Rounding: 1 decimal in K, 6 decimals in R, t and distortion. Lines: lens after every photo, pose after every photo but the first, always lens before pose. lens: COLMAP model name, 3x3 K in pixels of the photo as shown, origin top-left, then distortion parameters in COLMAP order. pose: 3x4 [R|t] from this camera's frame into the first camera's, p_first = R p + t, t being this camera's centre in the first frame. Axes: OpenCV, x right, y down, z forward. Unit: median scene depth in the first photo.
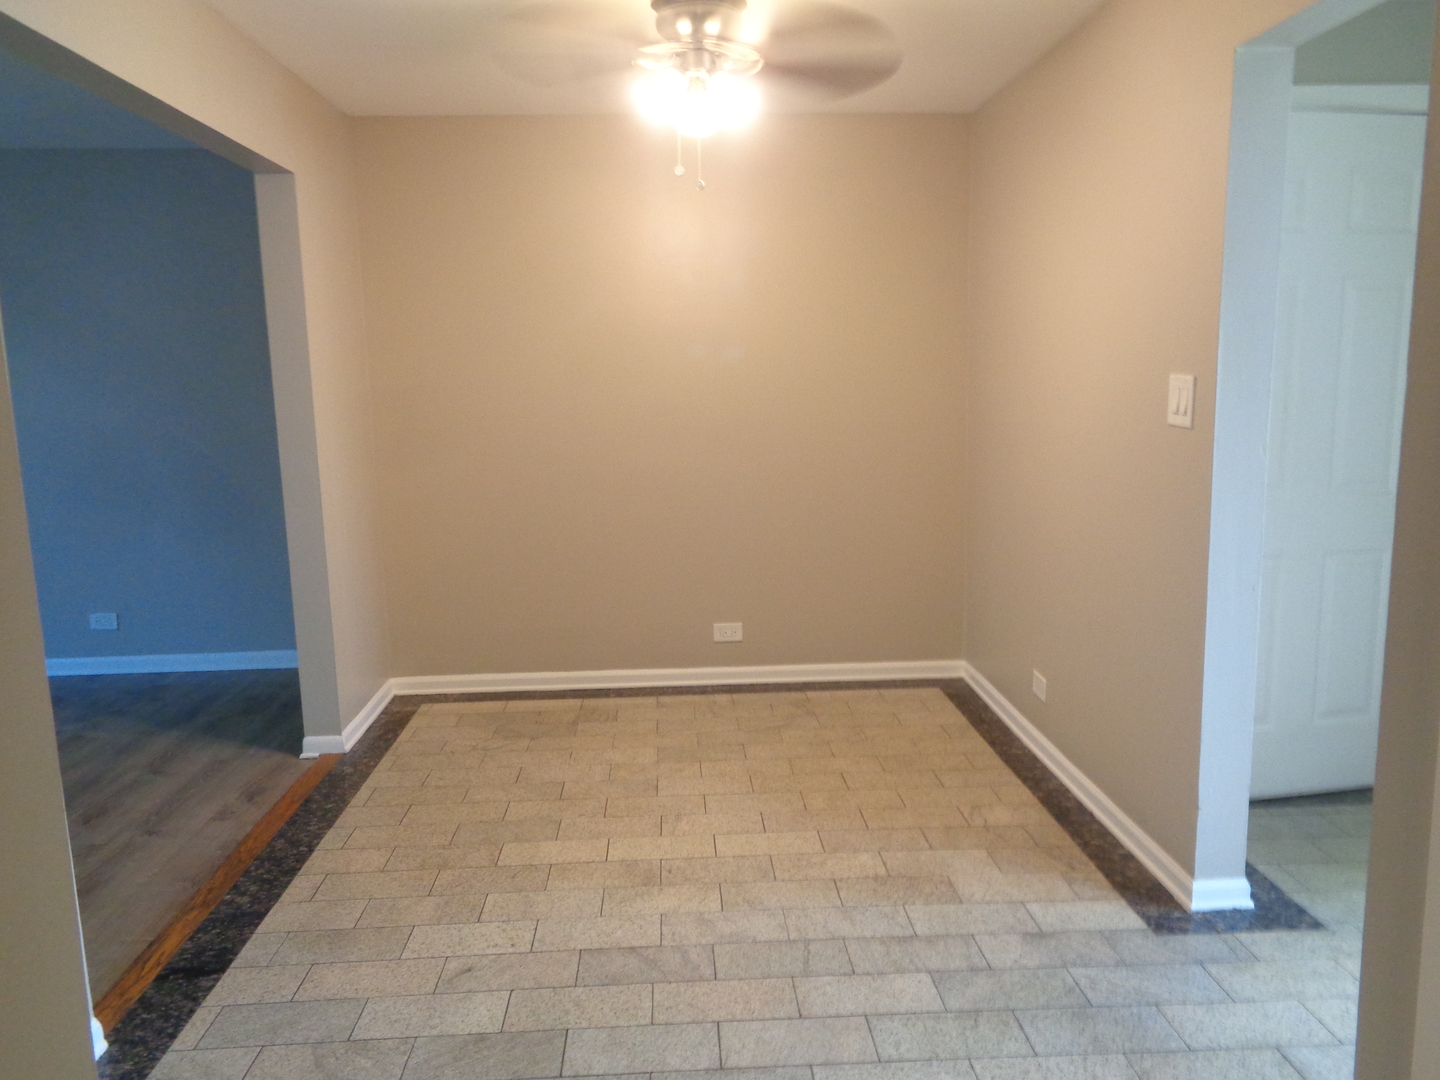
lens RADIAL K [[1067.5, 0, 716.8], [0, 1067.5, 539.6], [0, 0, 1]] dist [0.005143, 0.000220]
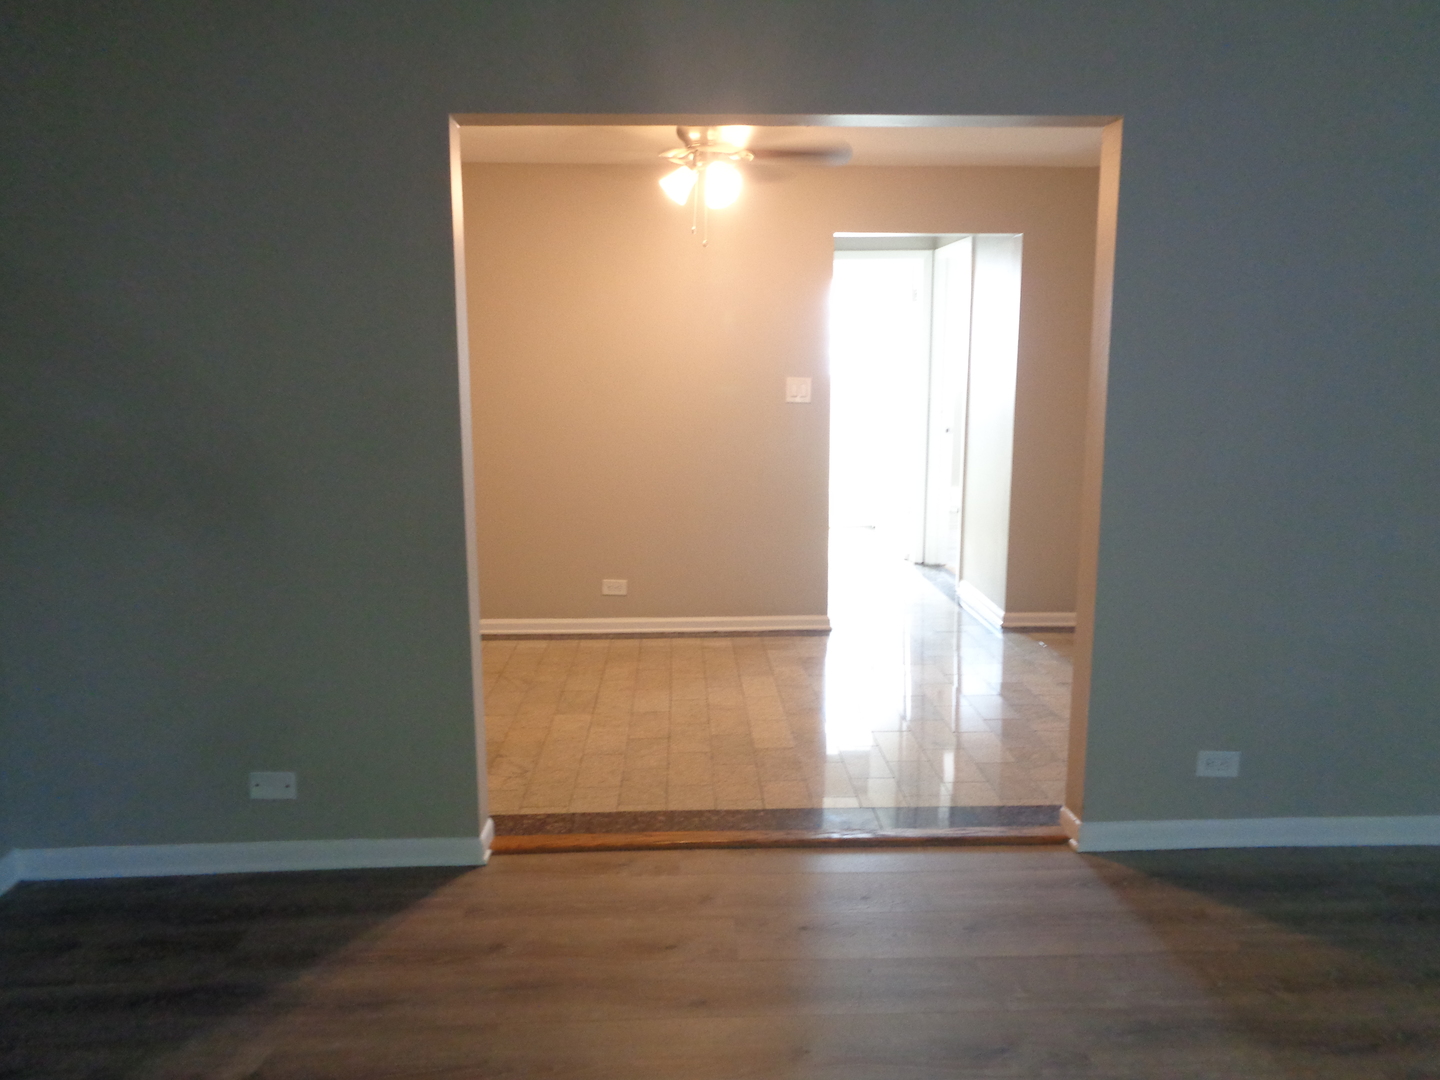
lens RADIAL K [[1067.5, 0, 722.2], [0, 1067.5, 536.4], [0, 0, 1]] dist [0.005143, 0.000220]
pose [[0.022314, -0.146051, 0.989025, -1.225337], [0.158517, 0.977274, 0.140739, -0.126305], [-0.987104, 0.153637, 0.044959, 0.814336]]
